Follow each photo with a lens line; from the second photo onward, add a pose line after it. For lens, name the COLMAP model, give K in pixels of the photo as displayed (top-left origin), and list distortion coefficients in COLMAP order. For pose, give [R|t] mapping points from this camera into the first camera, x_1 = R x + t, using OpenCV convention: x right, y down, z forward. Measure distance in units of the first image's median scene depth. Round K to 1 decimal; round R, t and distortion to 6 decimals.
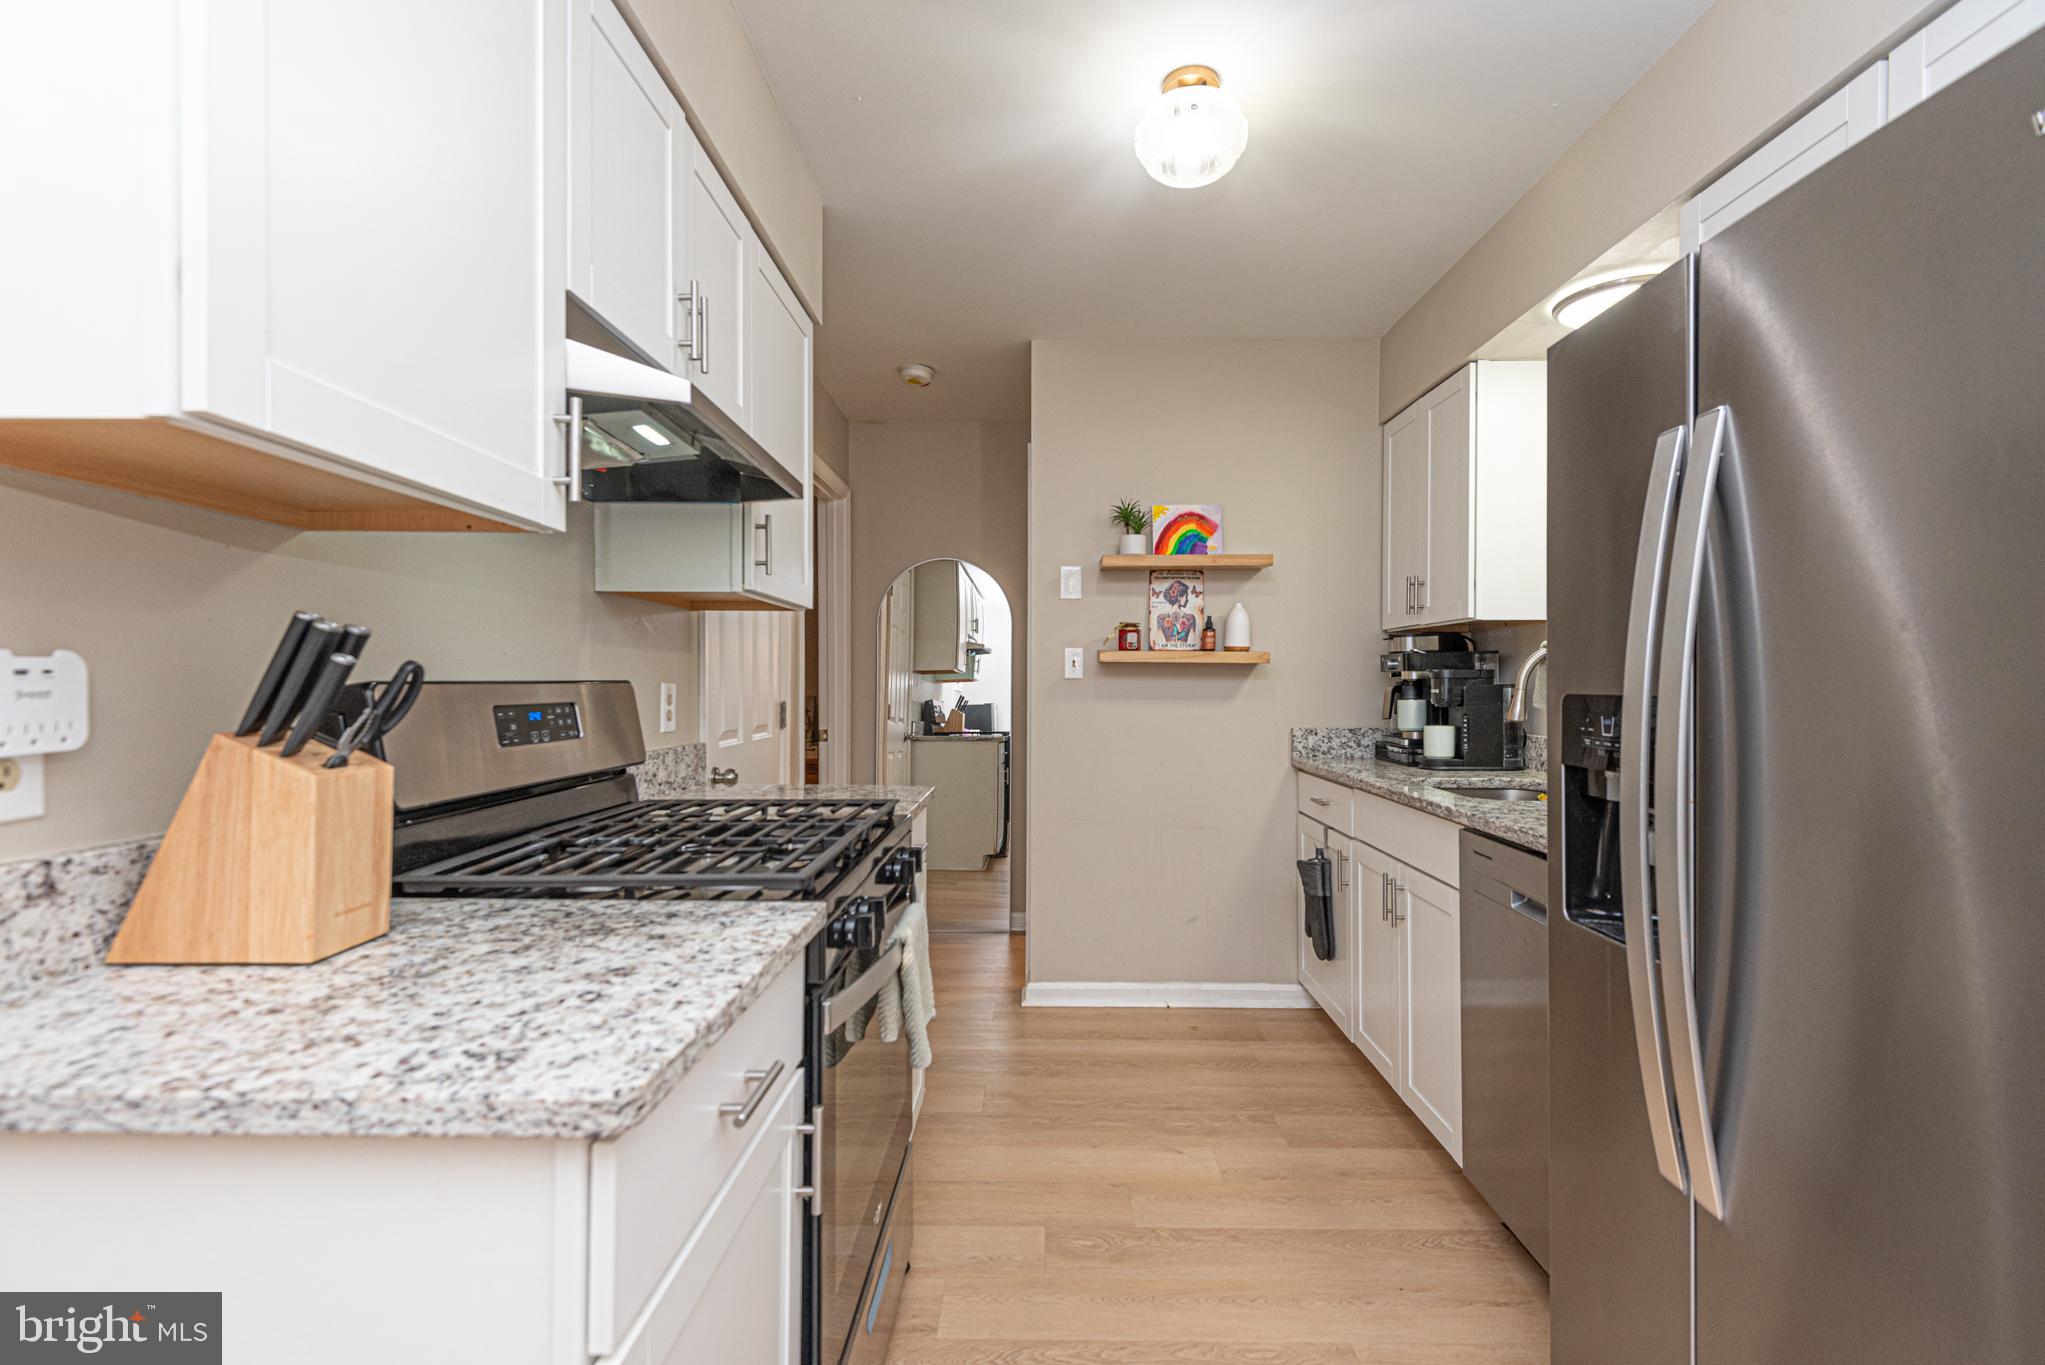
lens RADIAL K [[950.1, 0, 1044.4], [0, 950.1, 691.9], [0, 0, 1]] dist [0.035965, -0.018496]
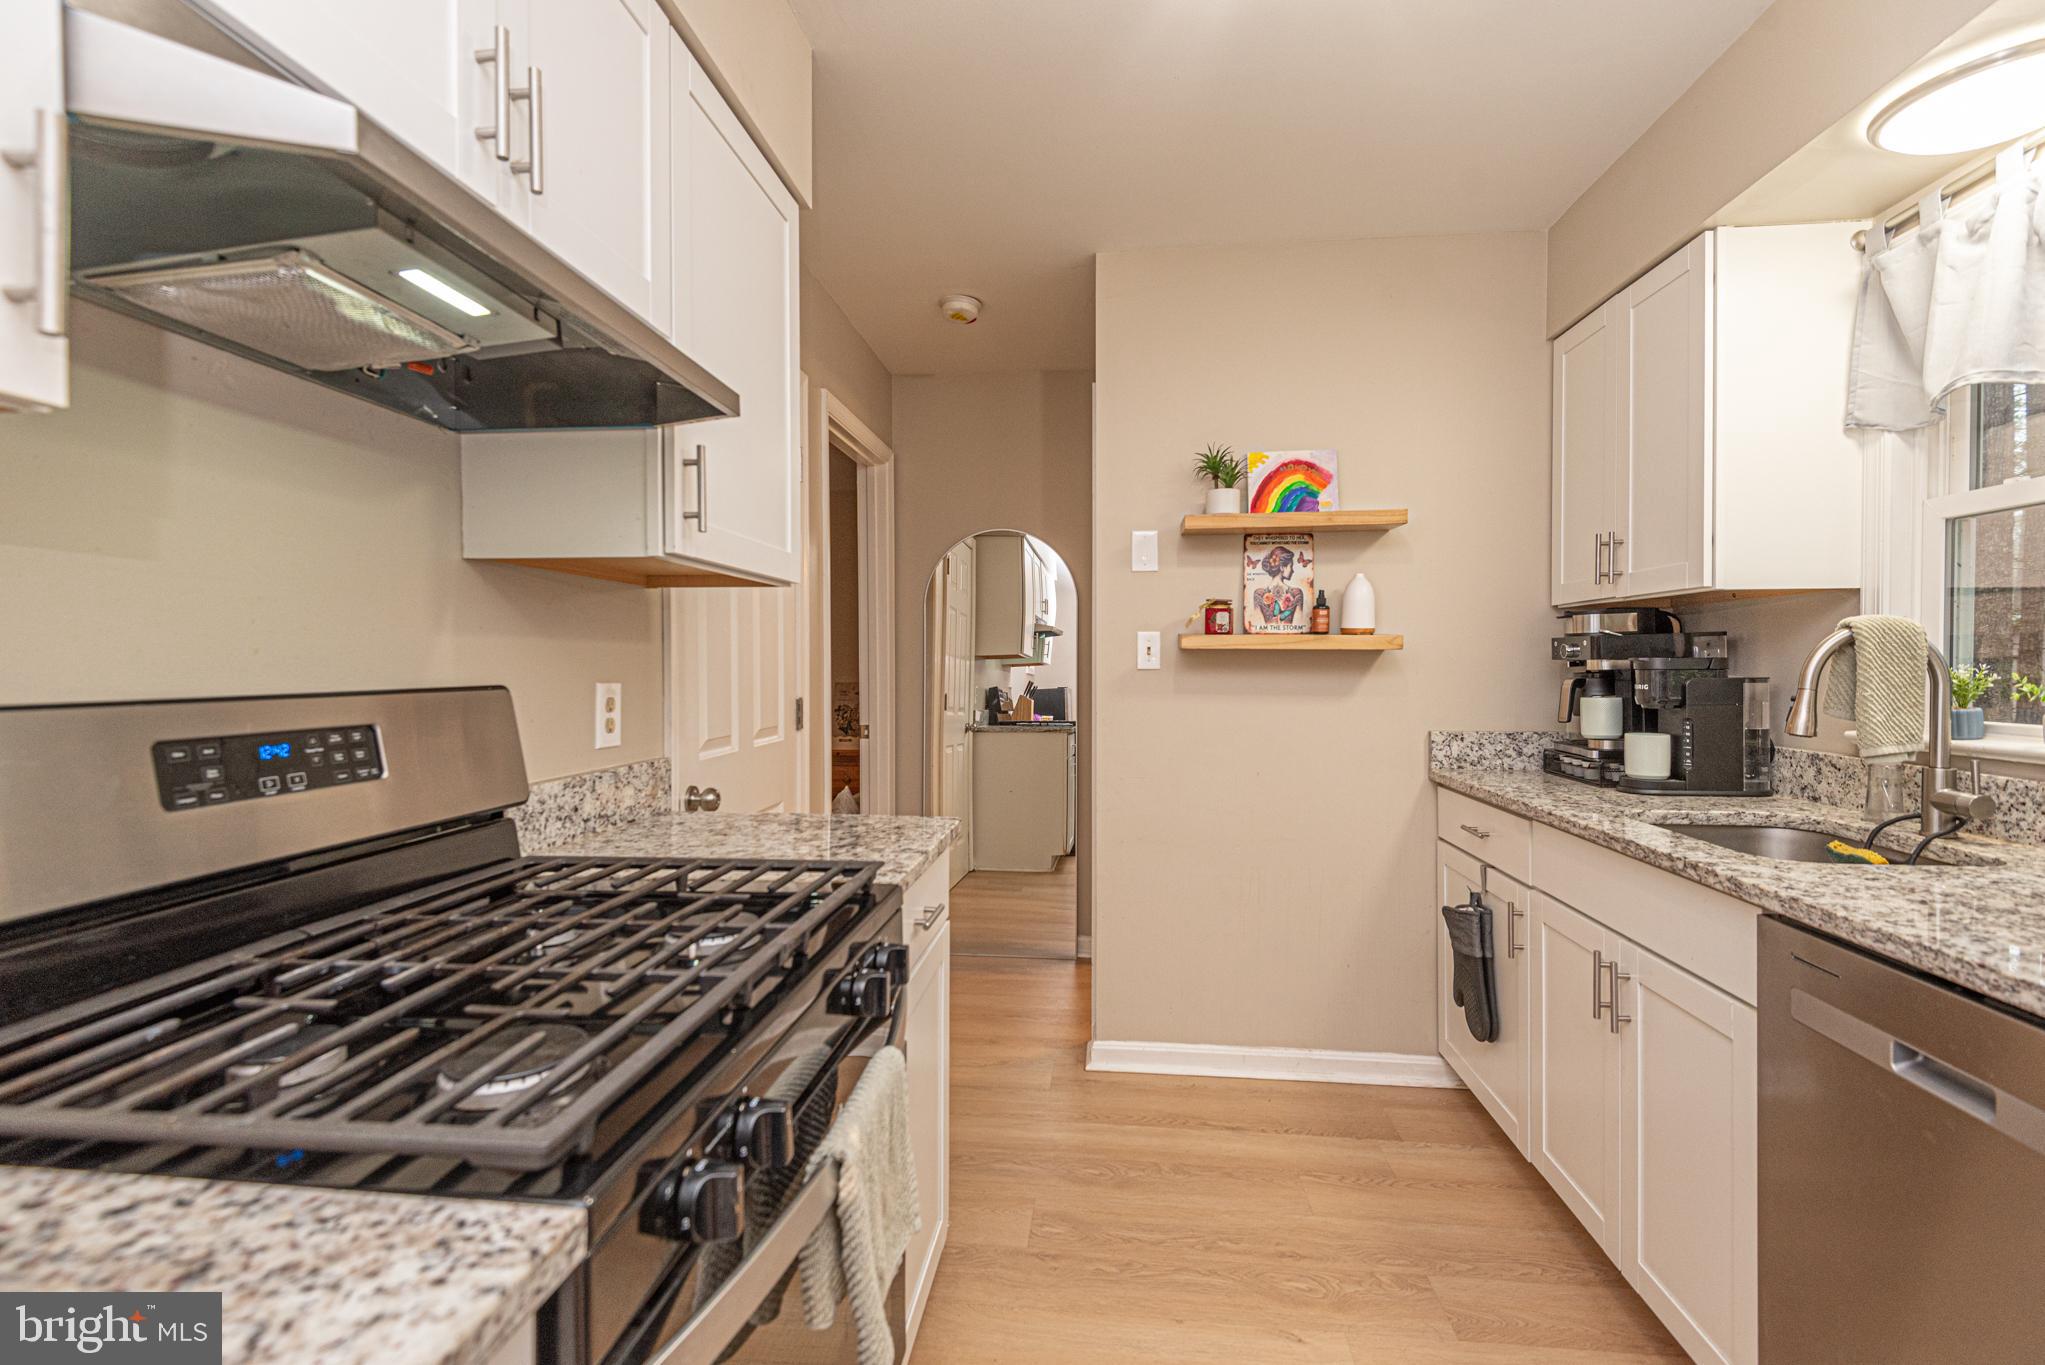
lens RADIAL K [[916.2, 0, 1032.2], [0, 916.2, 673.0], [0, 0, 1]] dist [0.040455, -0.020955]
pose [[0.995047, -0.002014, -0.099384, 0.010470], [0.002192, 0.999996, 0.001682, -0.013455], [0.099380, -0.001892, 0.995048, 0.230617]]
